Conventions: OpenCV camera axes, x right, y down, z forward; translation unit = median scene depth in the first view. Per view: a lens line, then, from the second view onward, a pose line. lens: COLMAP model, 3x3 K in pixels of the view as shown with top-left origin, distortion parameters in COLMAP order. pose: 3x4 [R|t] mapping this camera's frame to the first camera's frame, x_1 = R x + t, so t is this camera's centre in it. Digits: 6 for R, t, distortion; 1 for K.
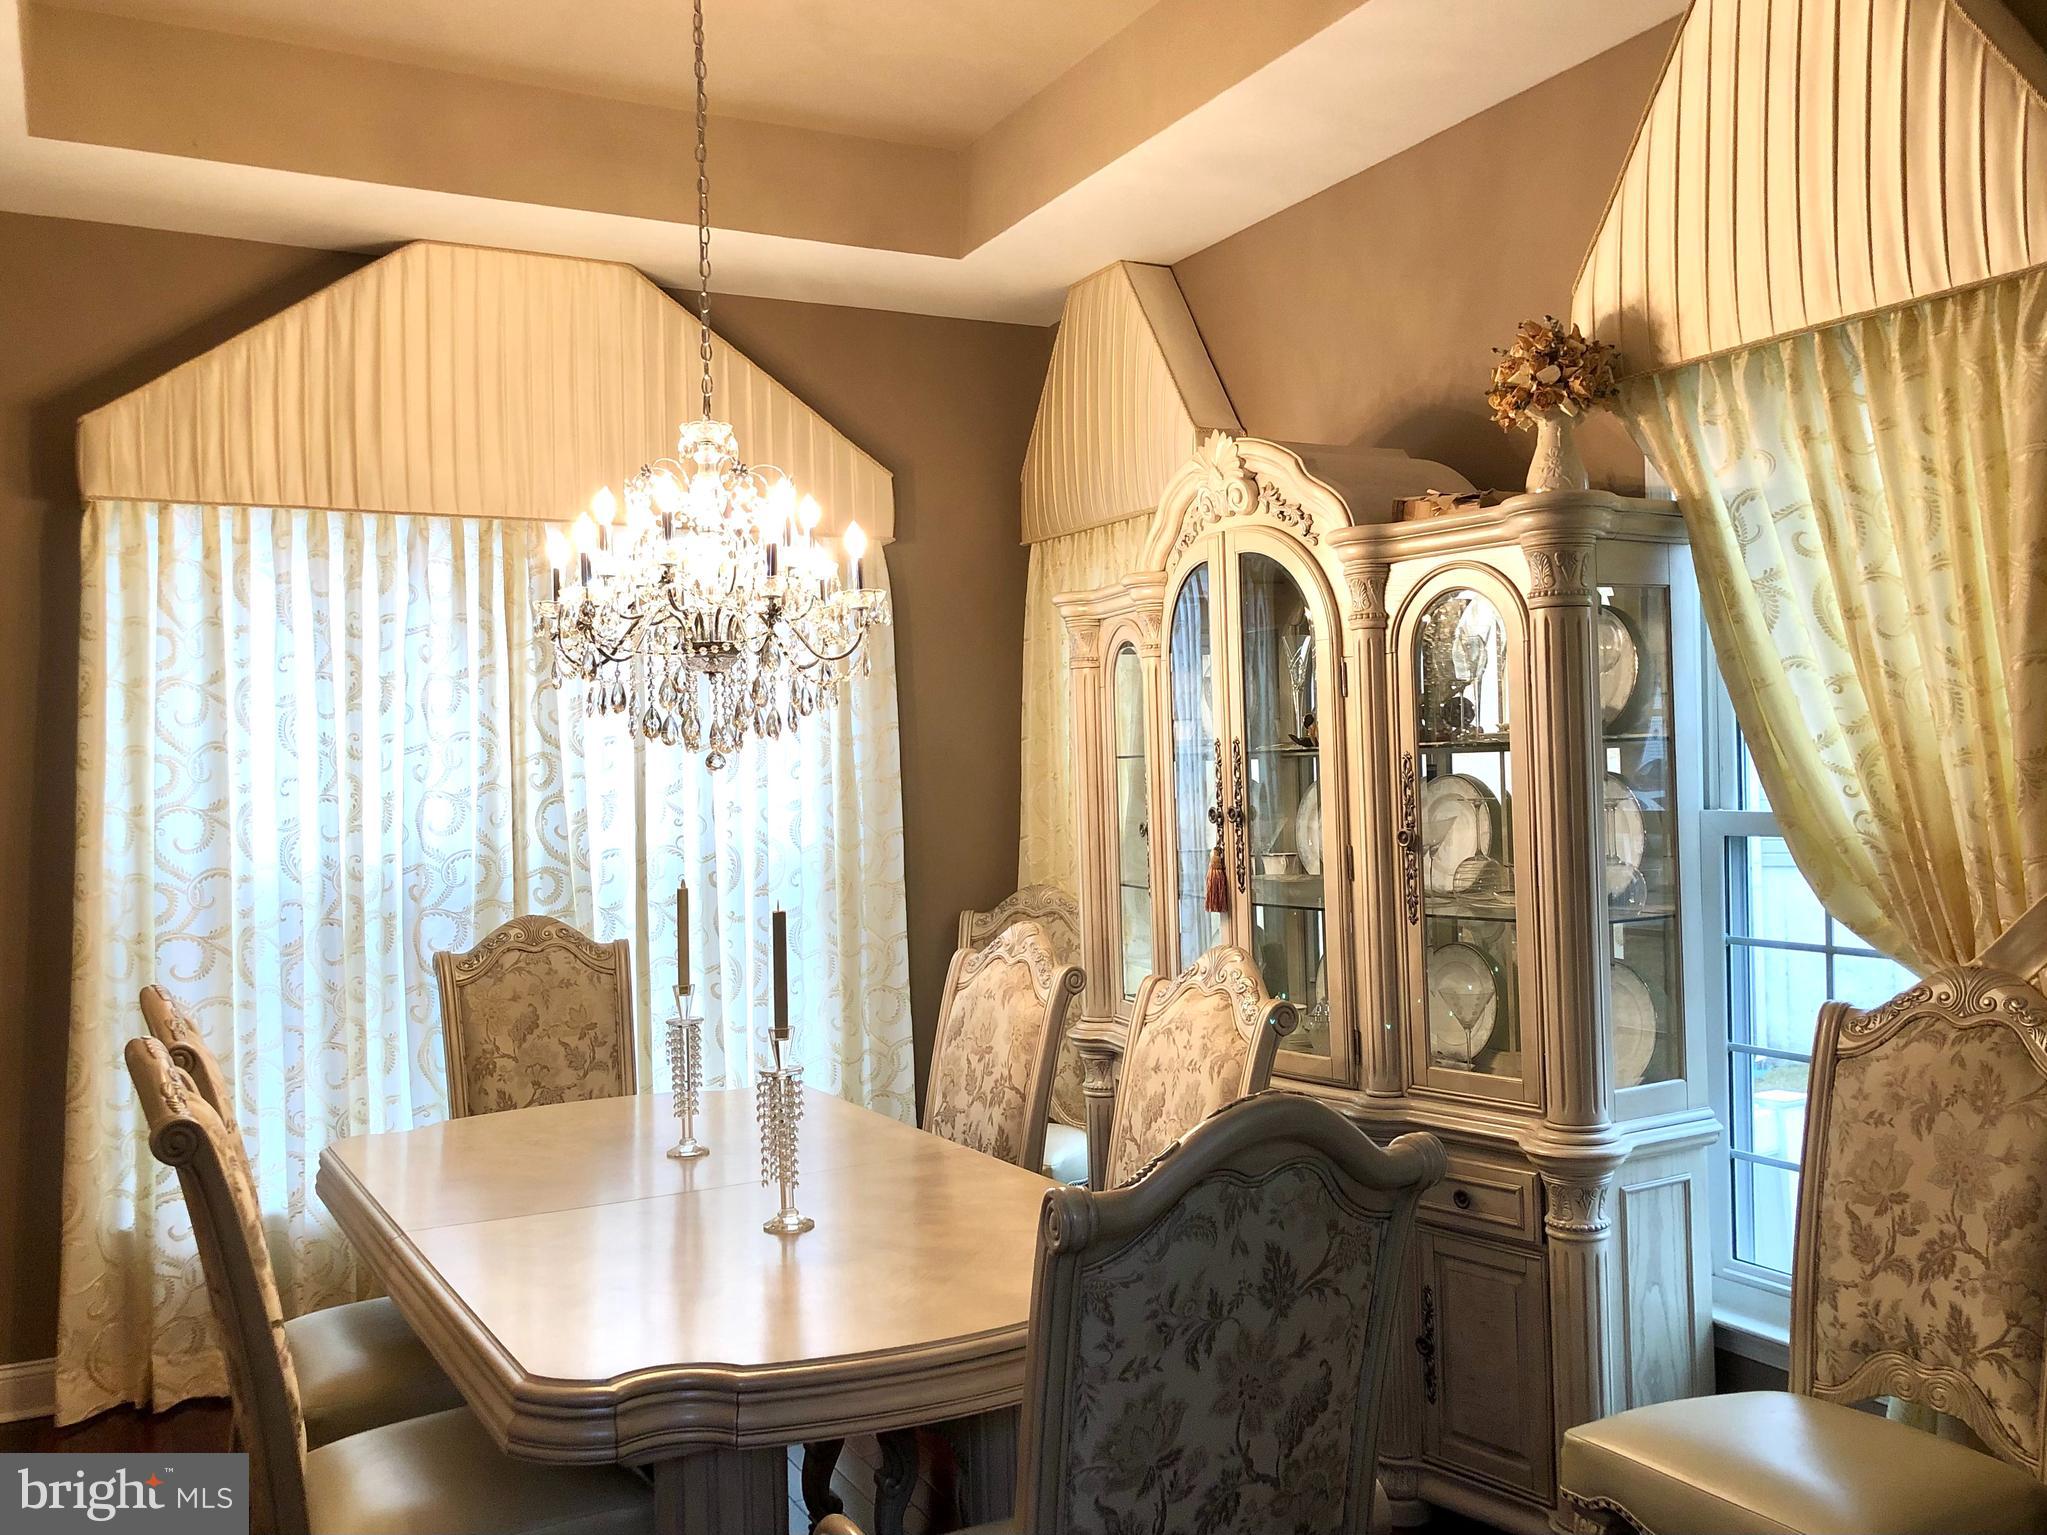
lens RADIAL K [[1691.3, 0, 1013.7], [0, 1691.3, 778.9], [0, 0, 1]] dist [0.035859, -0.040252]
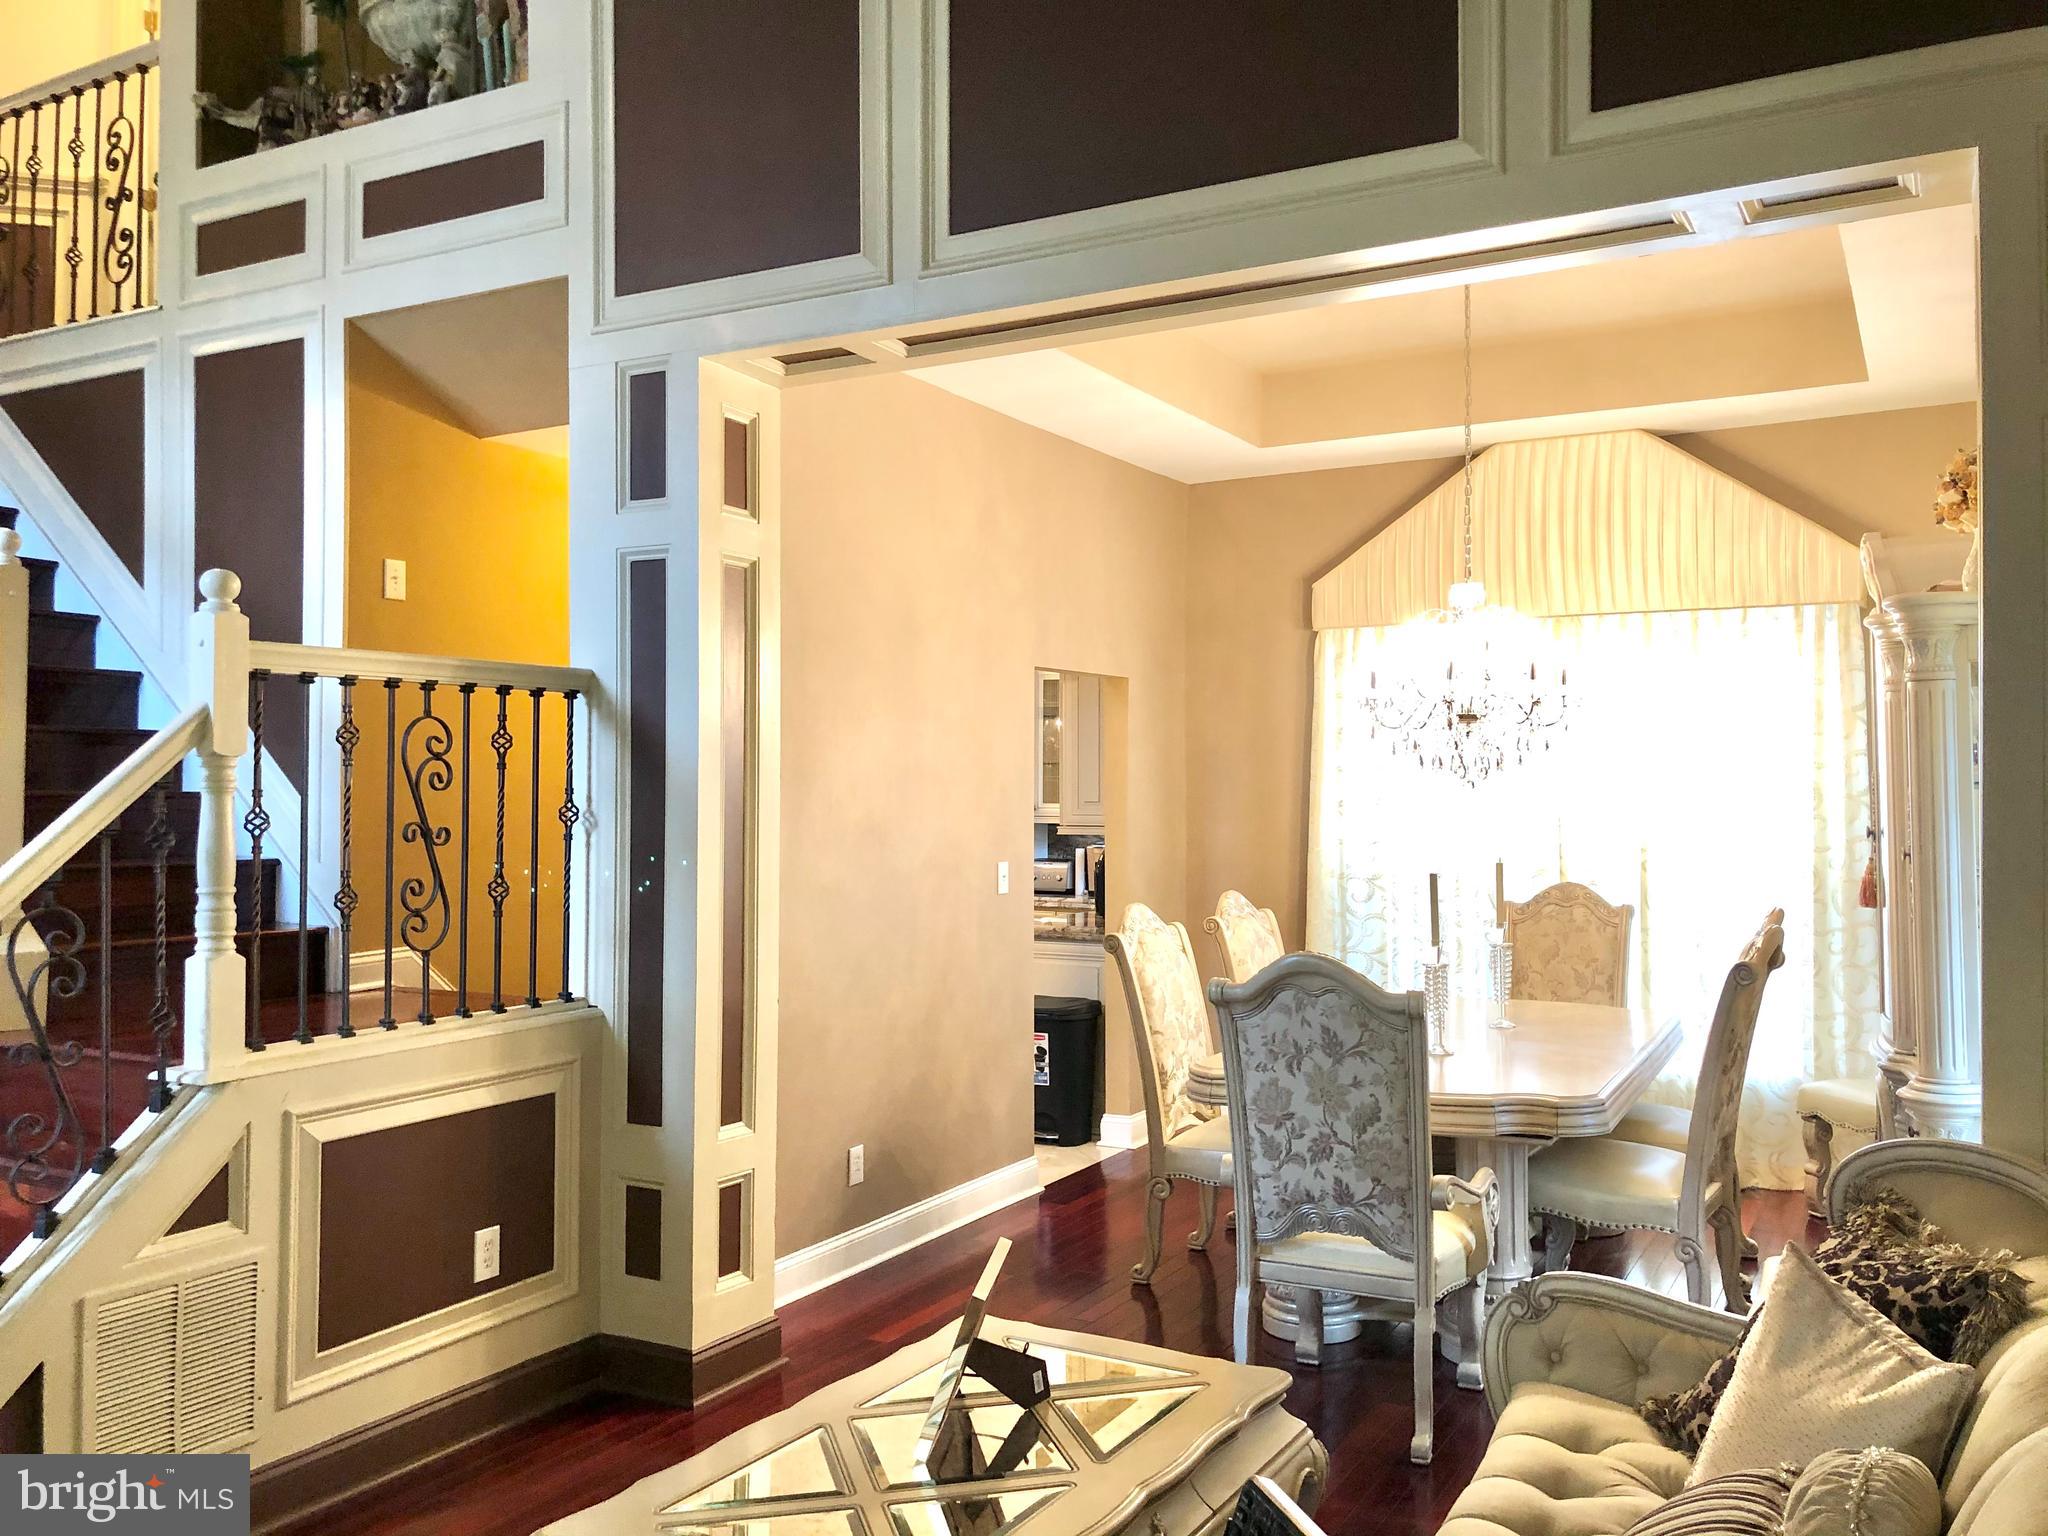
lens RADIAL K [[1692.1, 0, 1030.1], [0, 1692.1, 762.4], [0, 0, 1]] dist [0.035859, -0.040252]
pose [[0.527453, 0.009964, -0.849526, 0.816856], [-0.011199, 0.999926, 0.004775, -0.028364], [0.849511, 0.006995, 0.527525, -0.201977]]
